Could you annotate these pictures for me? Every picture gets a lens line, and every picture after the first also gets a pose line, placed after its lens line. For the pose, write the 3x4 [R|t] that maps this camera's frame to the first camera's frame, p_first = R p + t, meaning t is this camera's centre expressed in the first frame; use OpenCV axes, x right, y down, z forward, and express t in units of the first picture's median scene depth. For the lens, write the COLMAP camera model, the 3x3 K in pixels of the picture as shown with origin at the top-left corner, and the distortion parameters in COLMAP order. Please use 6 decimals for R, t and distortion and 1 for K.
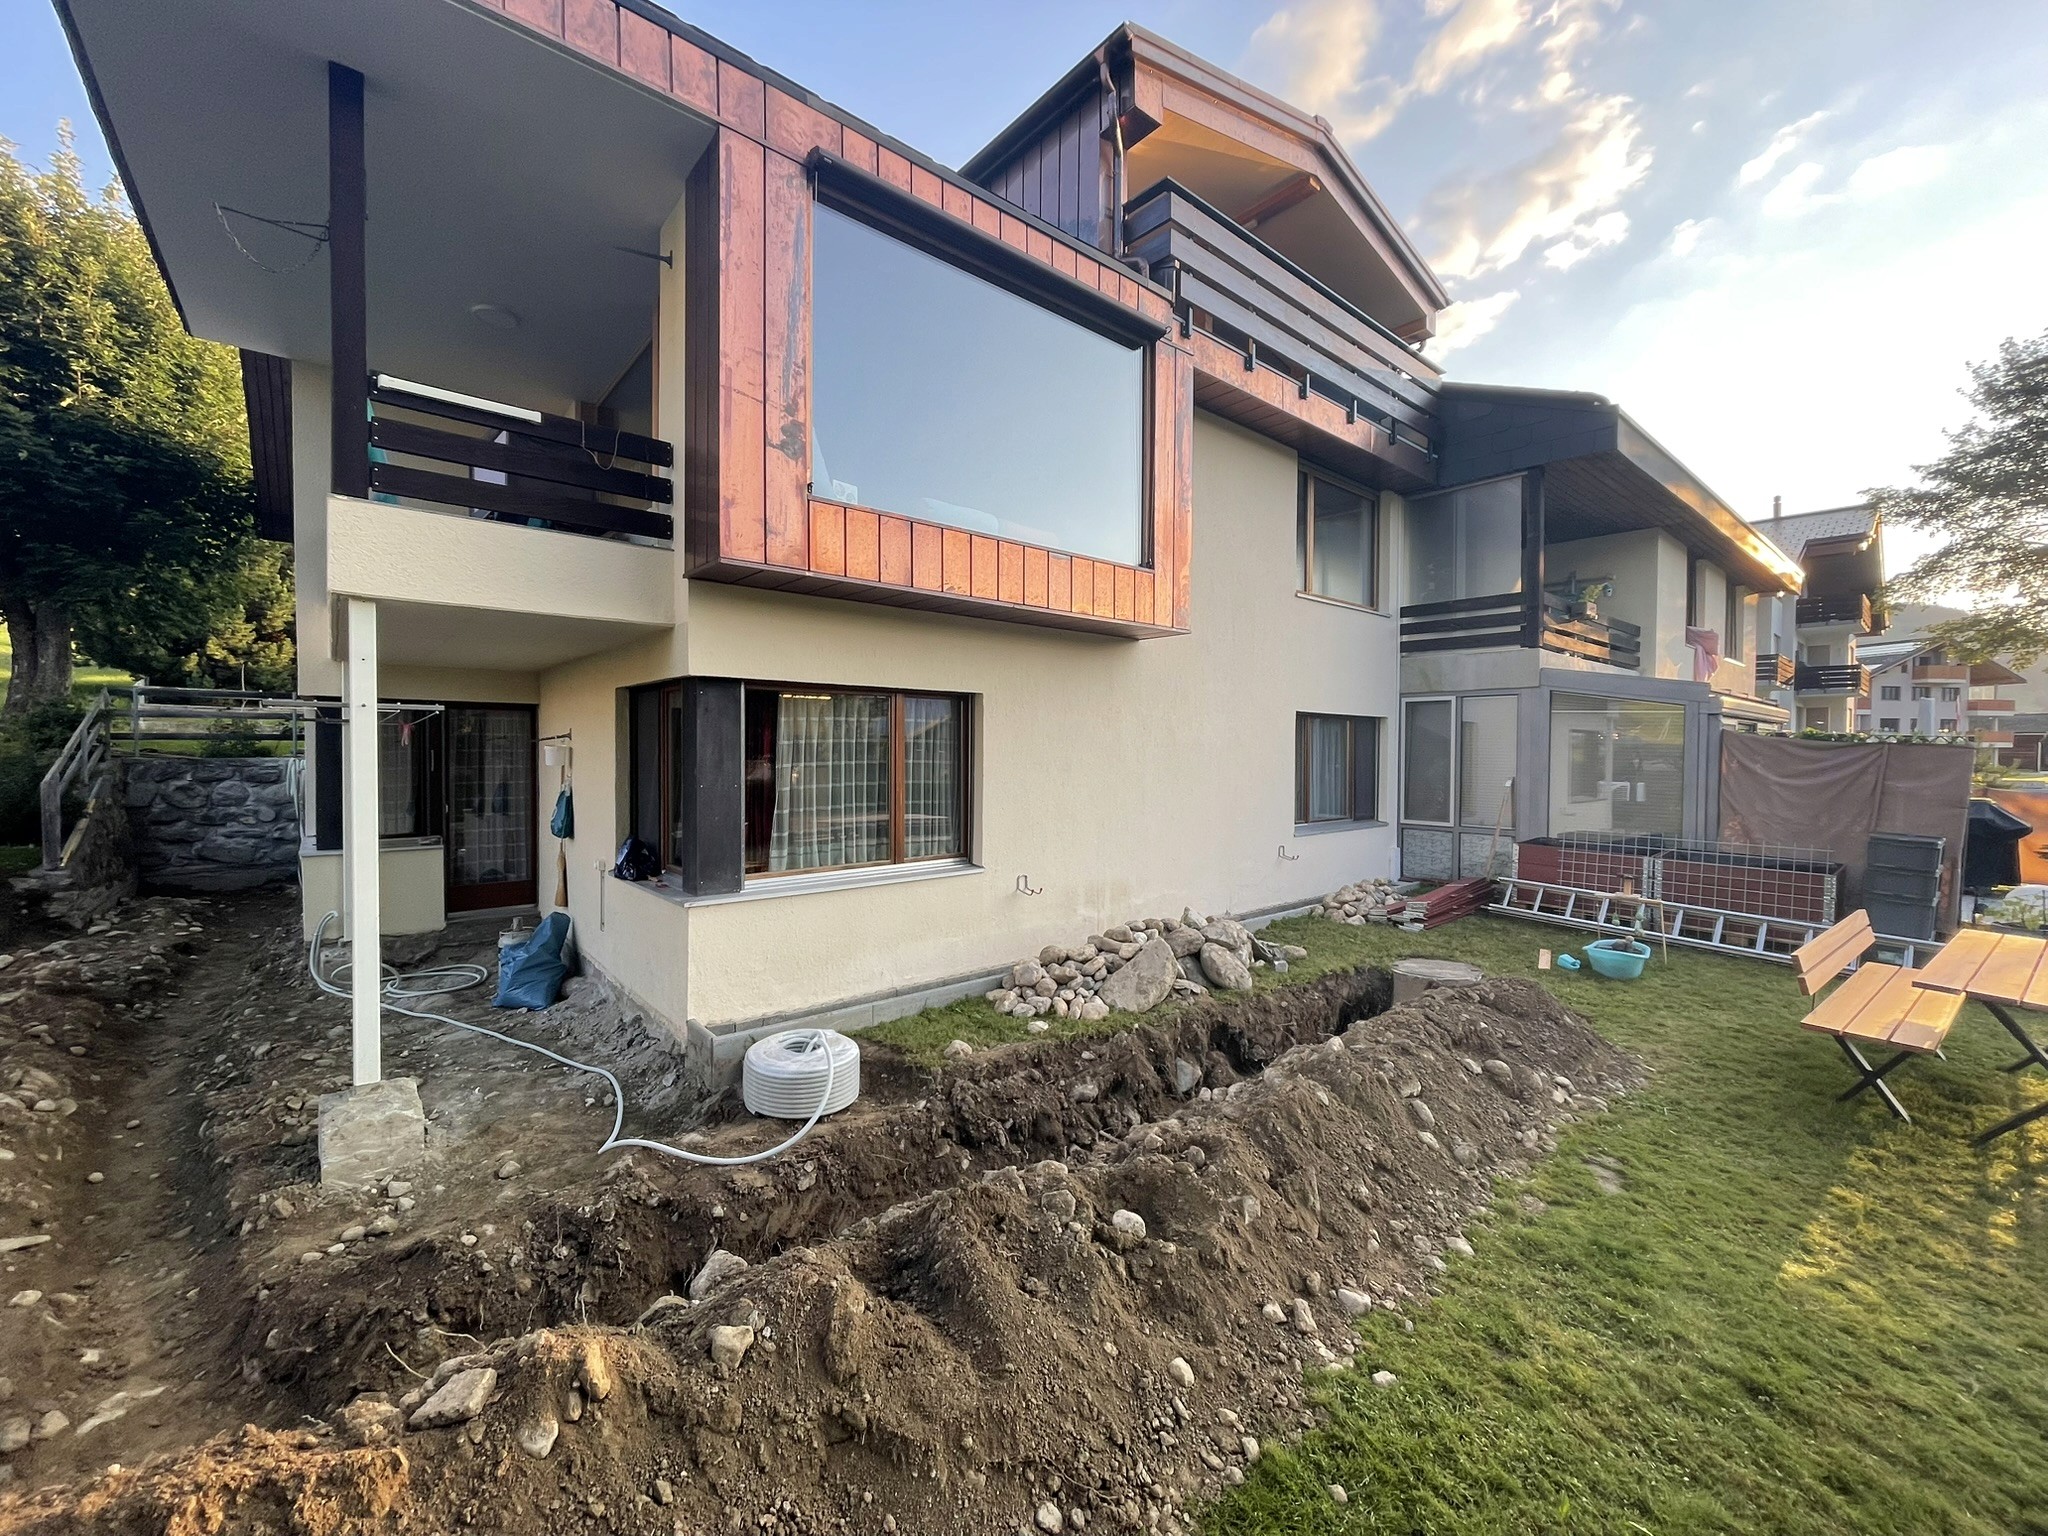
lens RADIAL K [[814.0, 0, 1023.5], [0, 814.0, 757.4], [0, 0, 1]] dist [-0.003745, -0.000379]
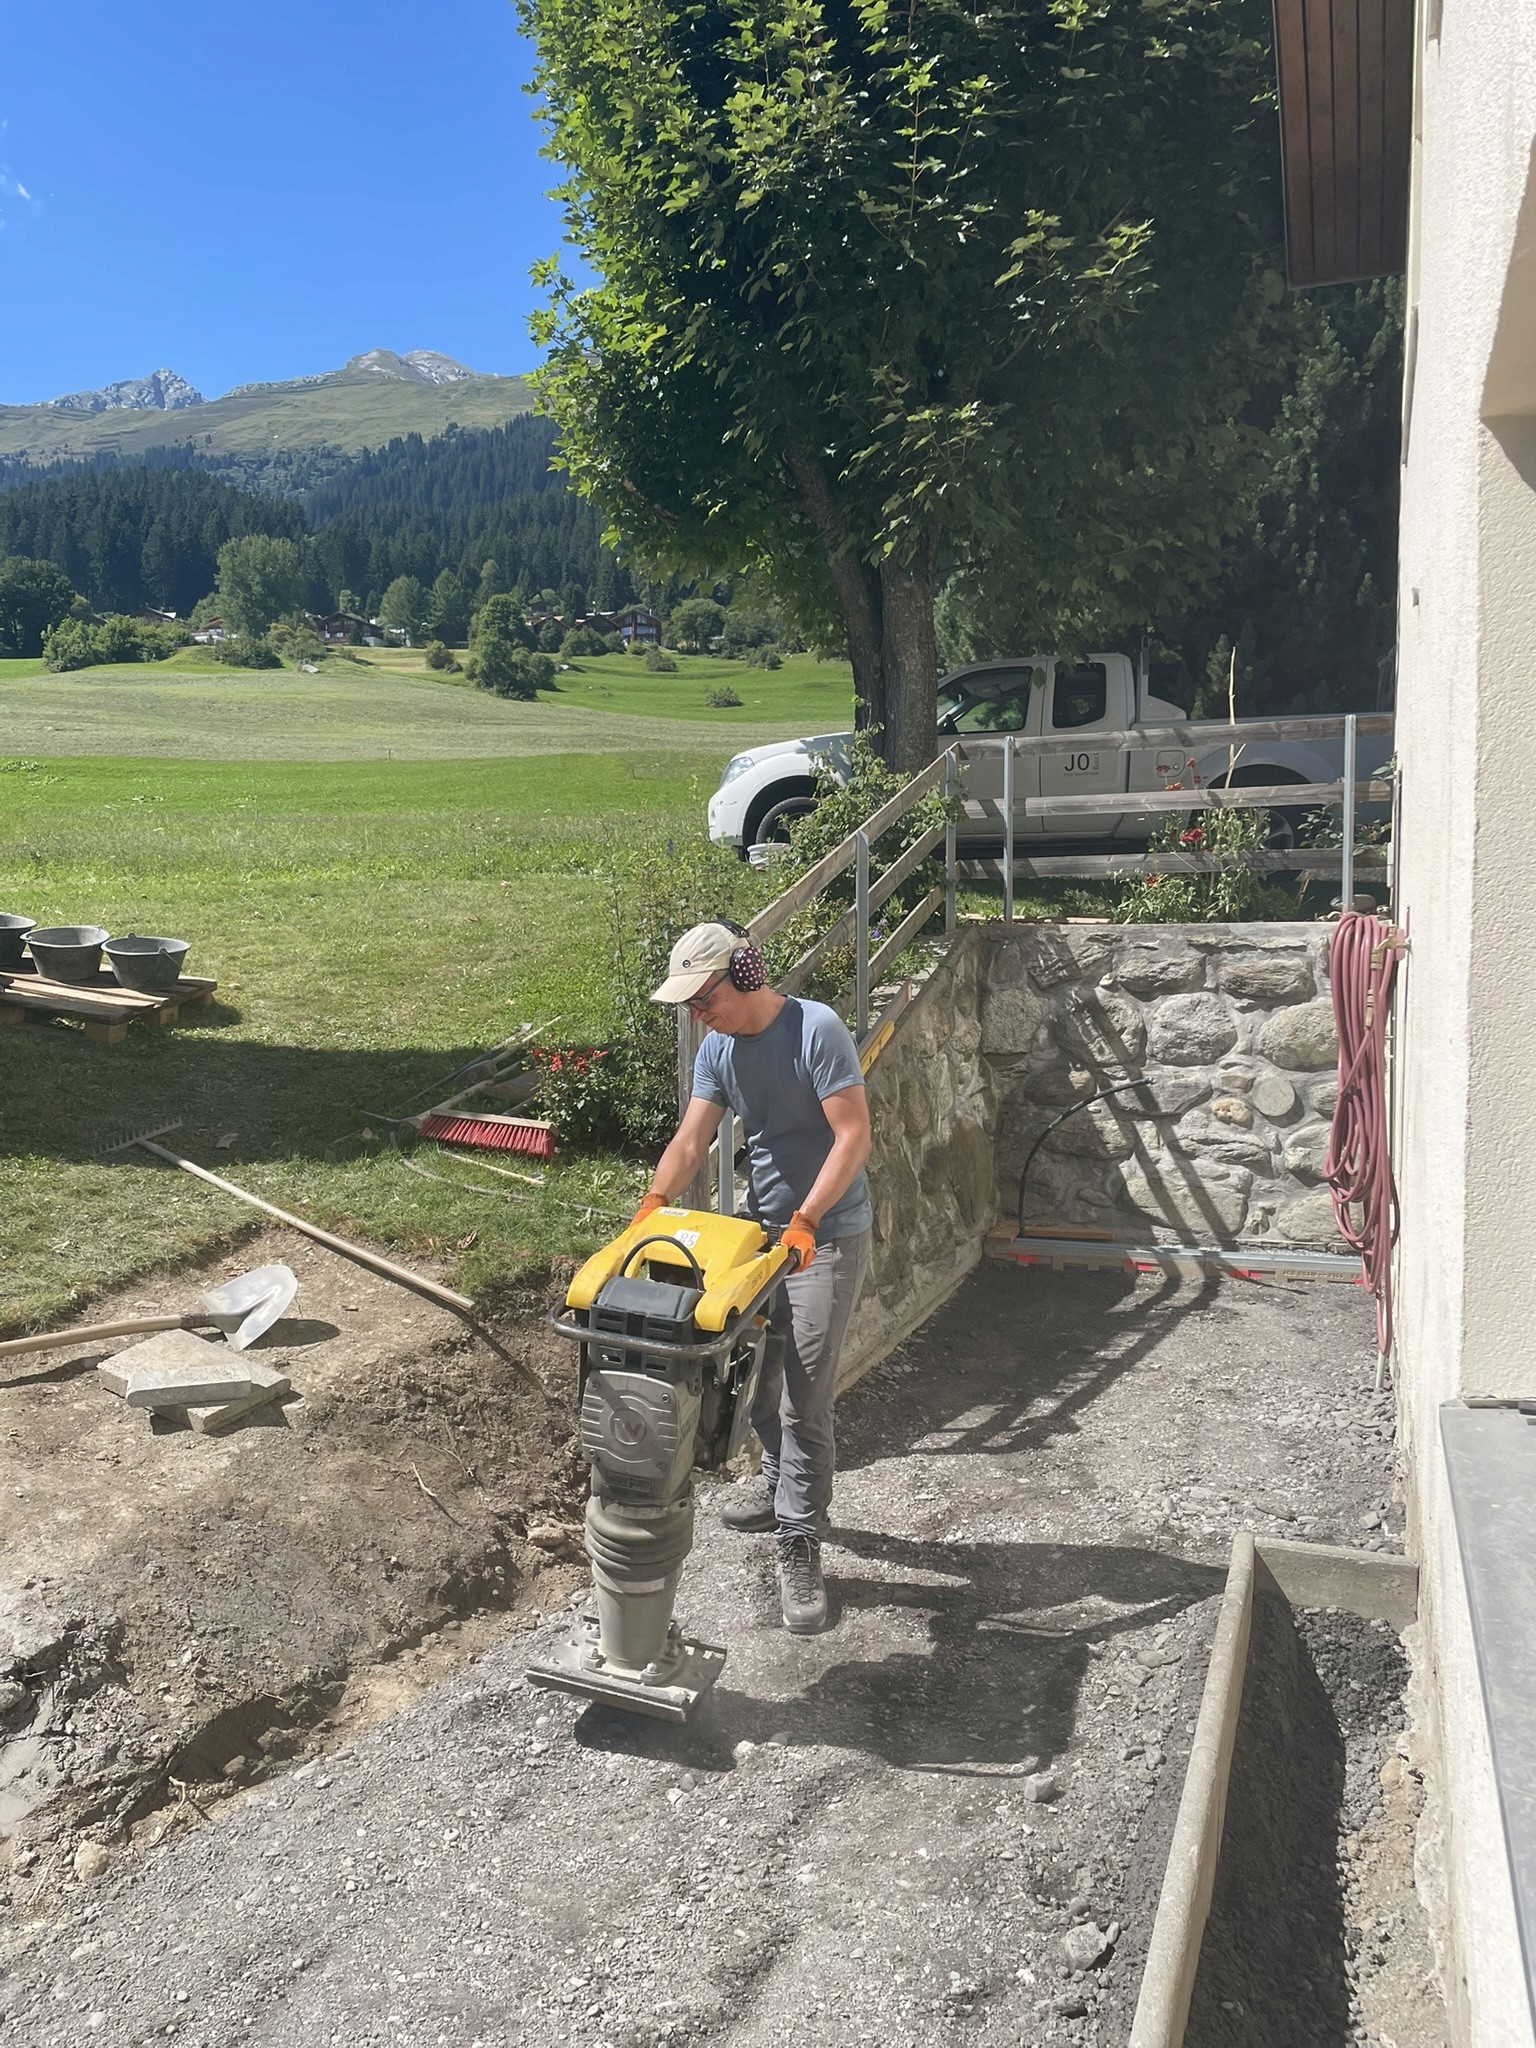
lens RADIAL K [[1540.3, 0, 759.1], [0, 1540.3, 1035.1], [0, 0, 1]] dist [0.034847, -0.005182]
pose [[0.477312, 0.047727, -0.877437, -0.564395], [0.001285, 0.998485, 0.055010, 0.013353], [0.878733, -0.027385, 0.476527, 0.605951]]
